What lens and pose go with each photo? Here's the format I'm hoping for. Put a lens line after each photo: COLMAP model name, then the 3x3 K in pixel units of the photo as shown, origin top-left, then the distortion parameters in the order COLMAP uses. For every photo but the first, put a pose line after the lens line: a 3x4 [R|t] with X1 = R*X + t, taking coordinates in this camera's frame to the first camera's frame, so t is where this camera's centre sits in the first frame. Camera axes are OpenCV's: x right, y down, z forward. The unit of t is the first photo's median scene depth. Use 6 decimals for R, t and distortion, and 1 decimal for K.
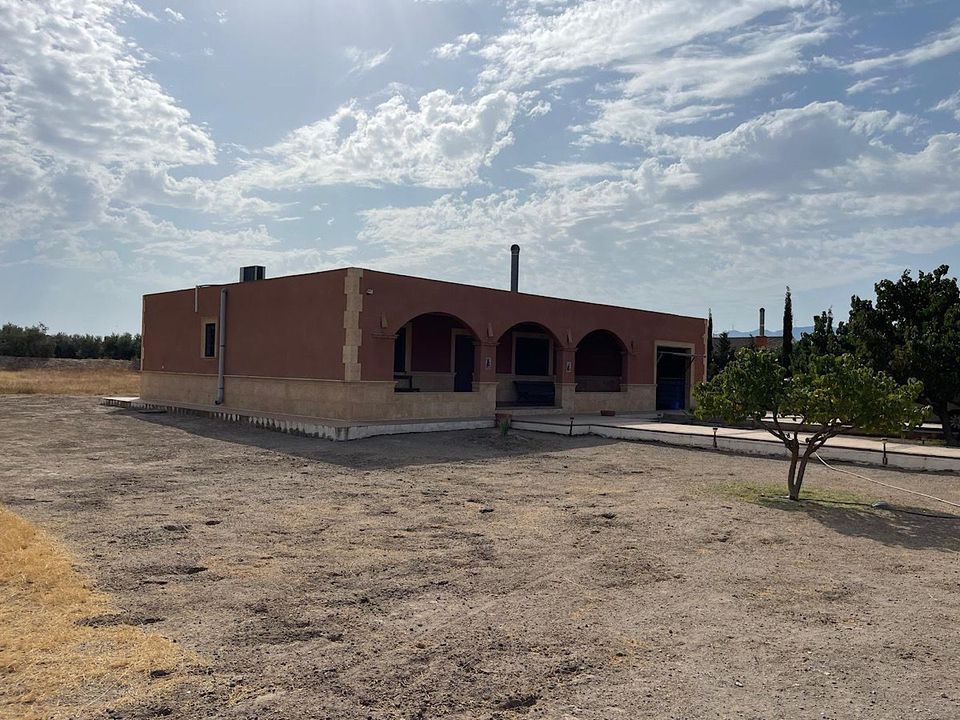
lens RADIAL K [[702.5, 0, 482.8], [0, 702.5, 362.3], [0, 0, 1]] dist [0.043844, -0.002129]
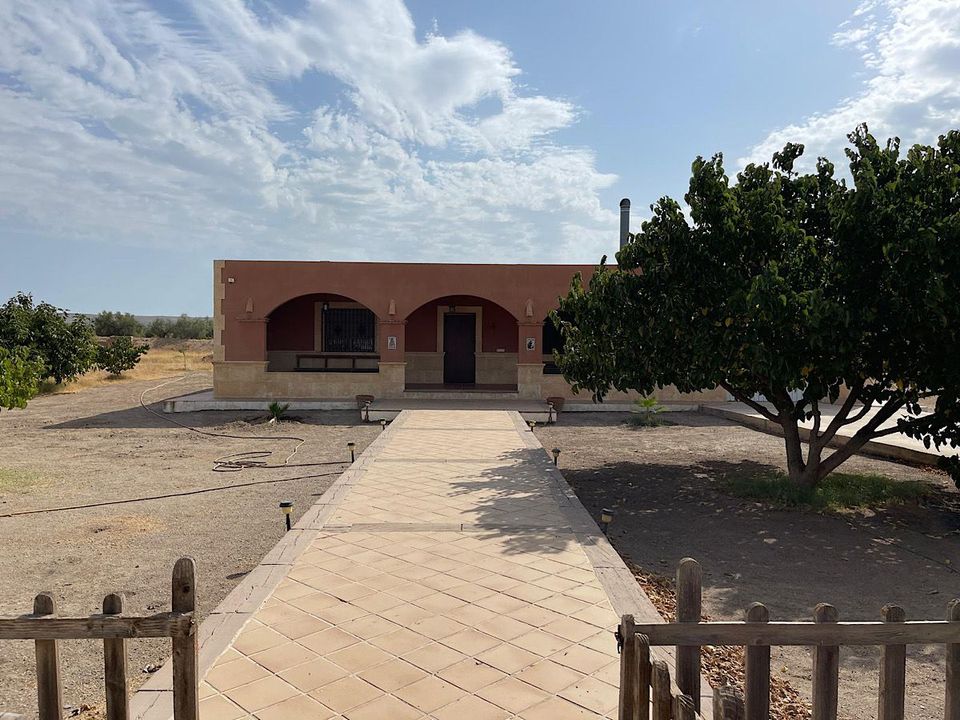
lens RADIAL K [[702.5, 0, 482.8], [0, 702.5, 362.3], [0, 0, 1]] dist [0.043844, -0.002129]
pose [[0.729498, 0.000018, -0.683983, 0.837361], [0.019497, 0.999593, 0.020820, 0.012225], [0.683705, -0.028524, 0.729201, 0.435500]]
